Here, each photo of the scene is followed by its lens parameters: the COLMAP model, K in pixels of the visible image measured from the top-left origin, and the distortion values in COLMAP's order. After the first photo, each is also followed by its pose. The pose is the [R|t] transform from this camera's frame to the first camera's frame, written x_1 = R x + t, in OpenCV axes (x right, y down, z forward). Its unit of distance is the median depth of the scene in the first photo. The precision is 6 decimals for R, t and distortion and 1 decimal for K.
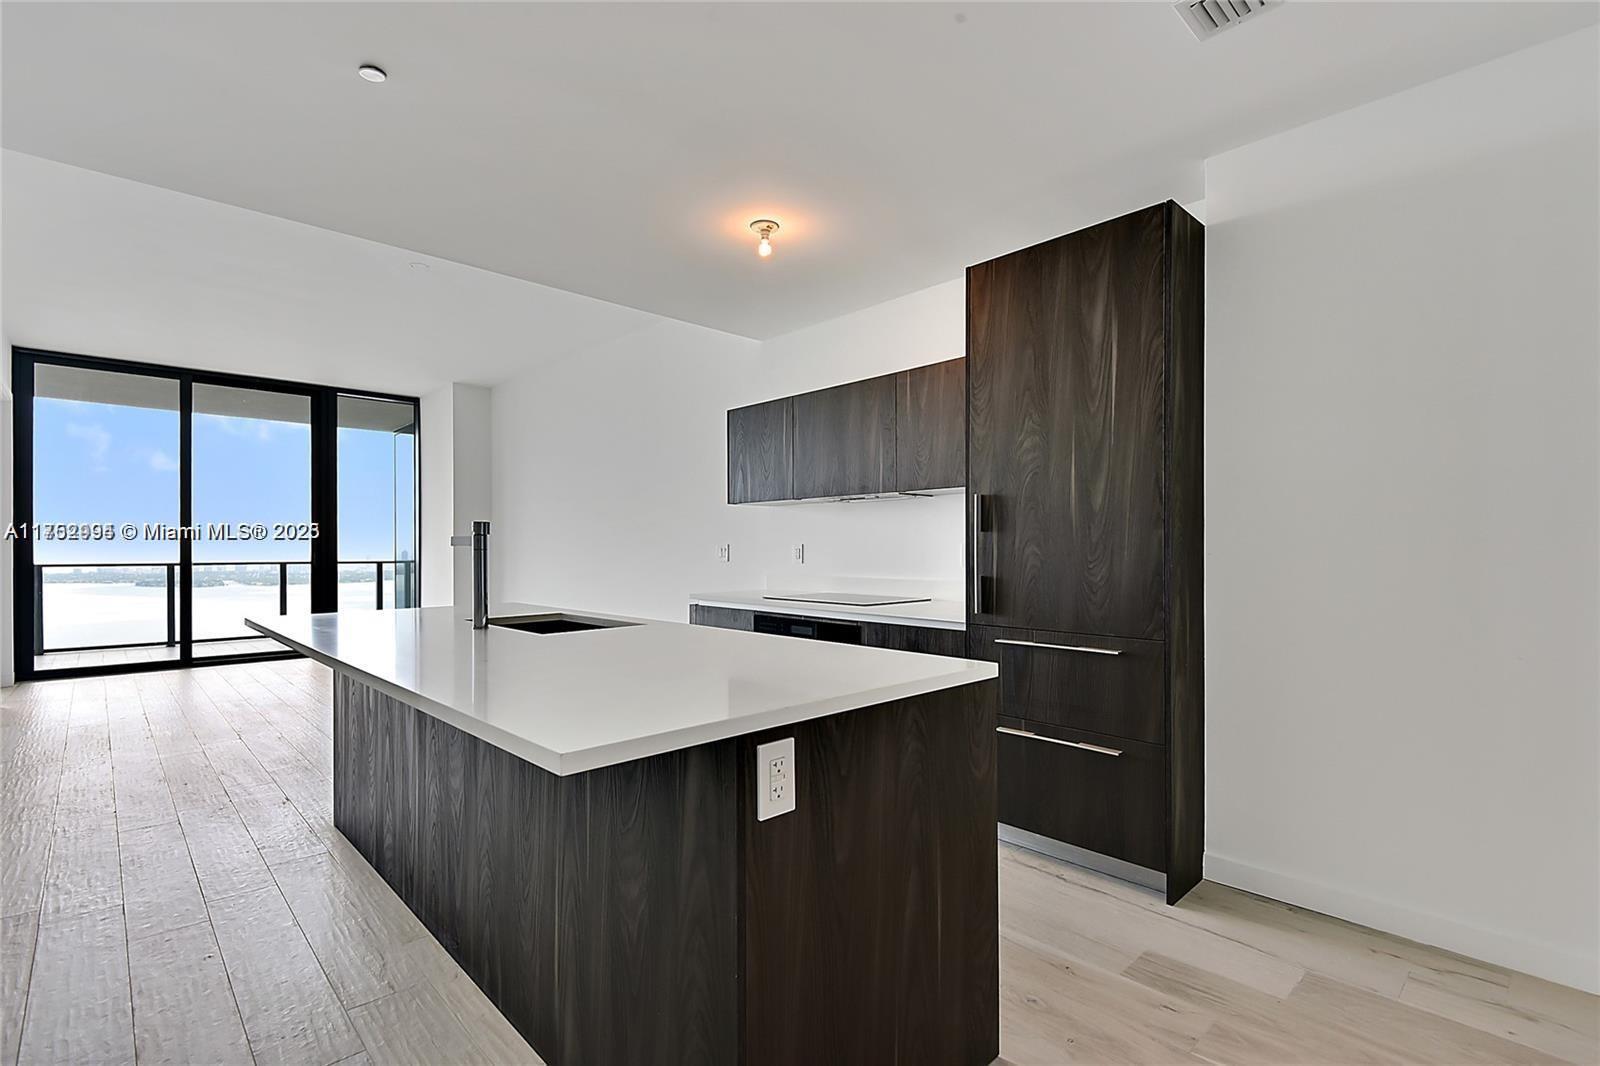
lens RADIAL K [[746.6, 0, 808.9], [0, 746.6, 548.6], [0, 0, 1]] dist [0.033682, -0.015072]
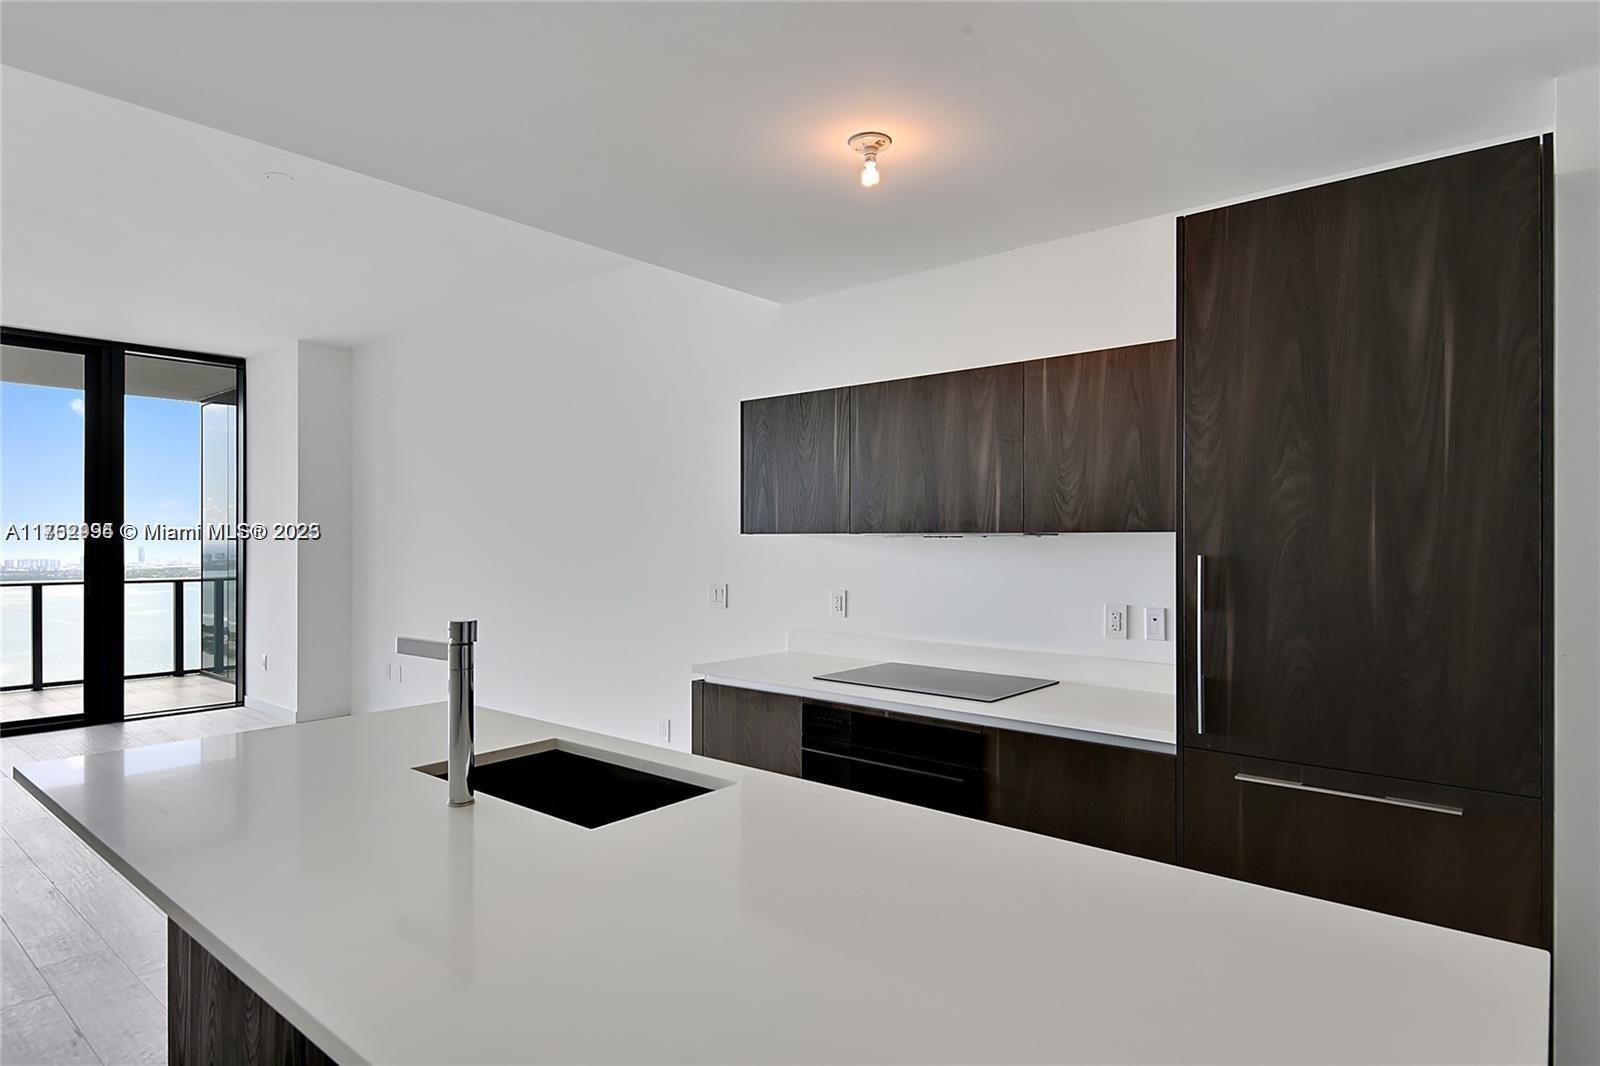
lens RADIAL K [[889.7, 0, 805.5], [0, 889.7, 533.5], [0, 0, 1]] dist [0.009340, -0.001643]
pose [[0.993601, 0.003062, 0.112906, -0.181949], [-0.002858, 0.999994, -0.001961, -0.074547], [-0.112911, 0.001626, 0.993604, 0.205169]]
